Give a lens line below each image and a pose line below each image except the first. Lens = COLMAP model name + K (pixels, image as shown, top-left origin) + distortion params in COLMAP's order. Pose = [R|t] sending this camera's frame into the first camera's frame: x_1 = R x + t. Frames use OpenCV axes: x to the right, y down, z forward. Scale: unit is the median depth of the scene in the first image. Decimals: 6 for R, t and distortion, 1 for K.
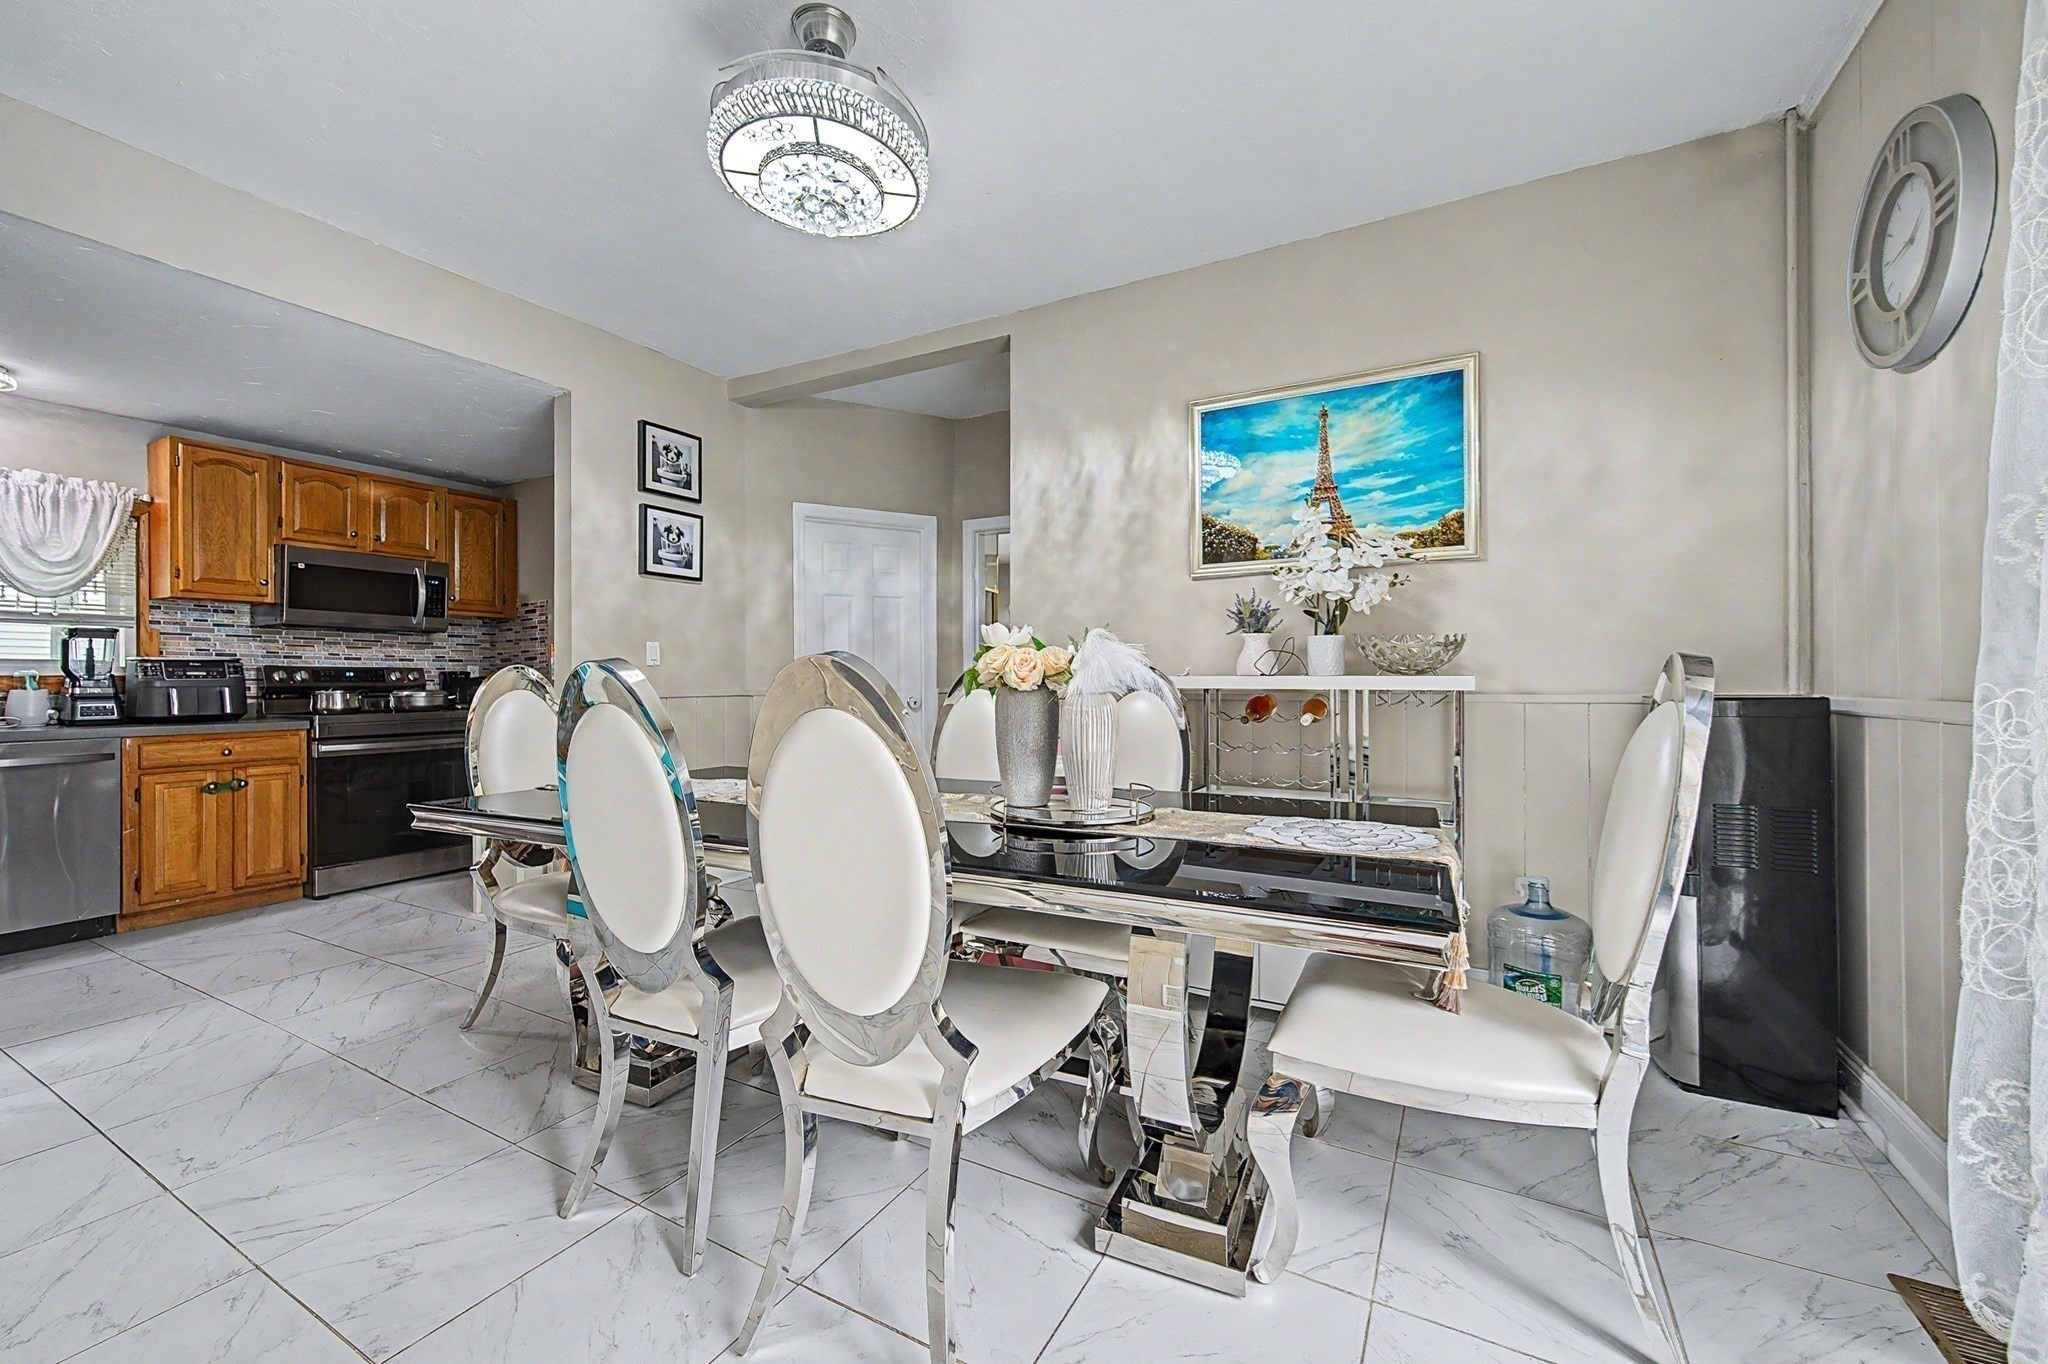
lens RADIAL K [[810.7, 0, 1028.0], [0, 810.7, 681.6], [0, 0, 1]] dist [0.003574, -0.000160]
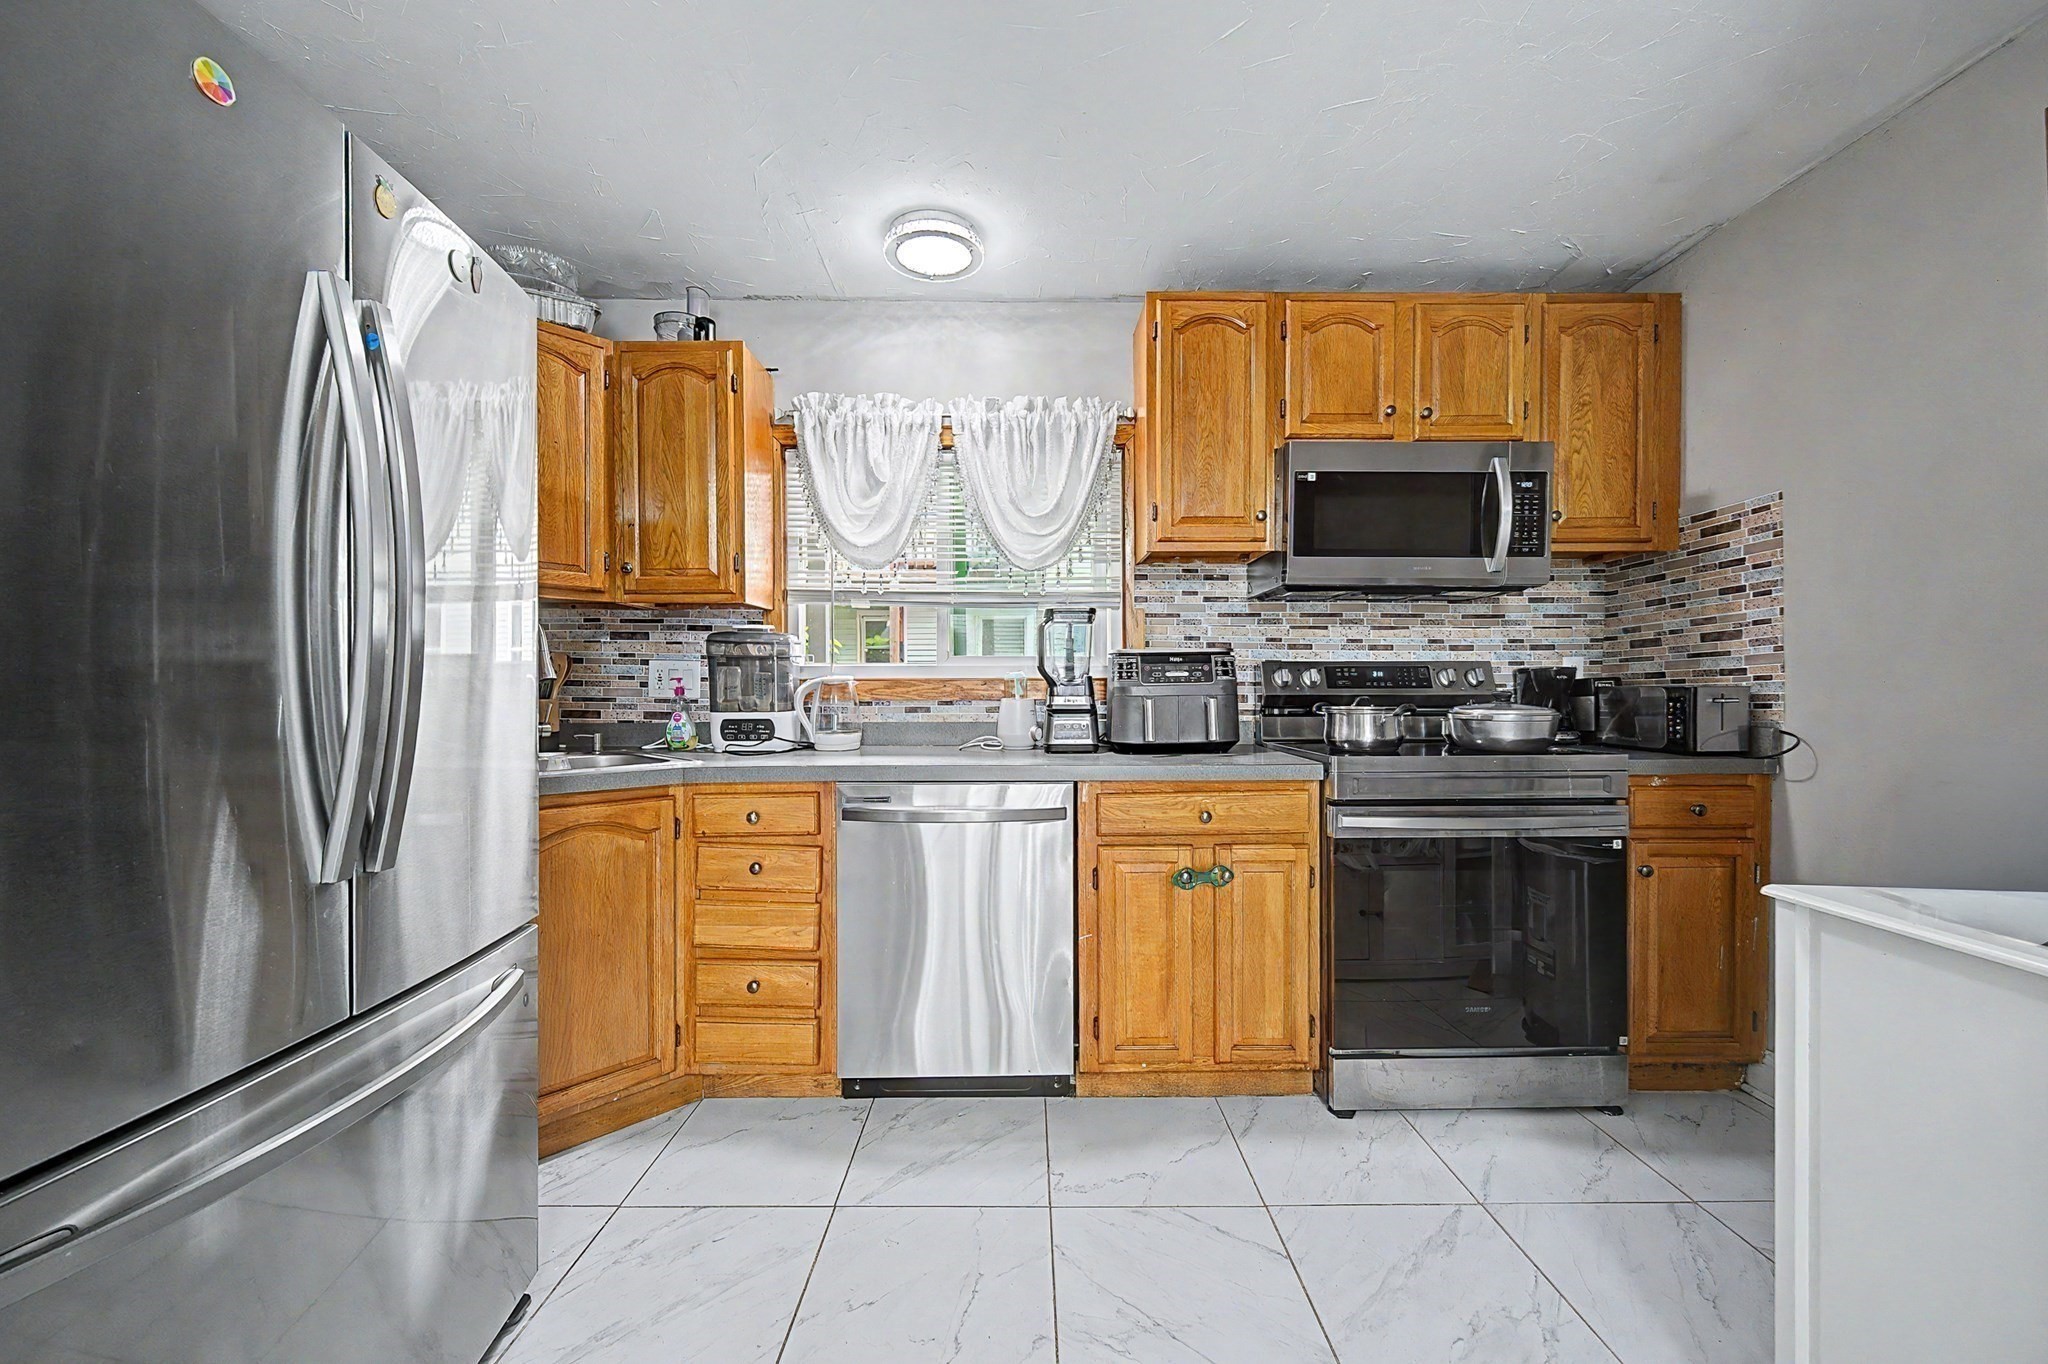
lens RADIAL K [[810.7, 0, 1027.7], [0, 810.7, 686.0], [0, 0, 1]] dist [0.003574, -0.000160]
pose [[0.486766, 0.006401, -0.873509, -0.526026], [-0.001009, 0.999977, 0.006765, -0.005078], [0.873532, -0.002412, 0.486761, 0.585601]]
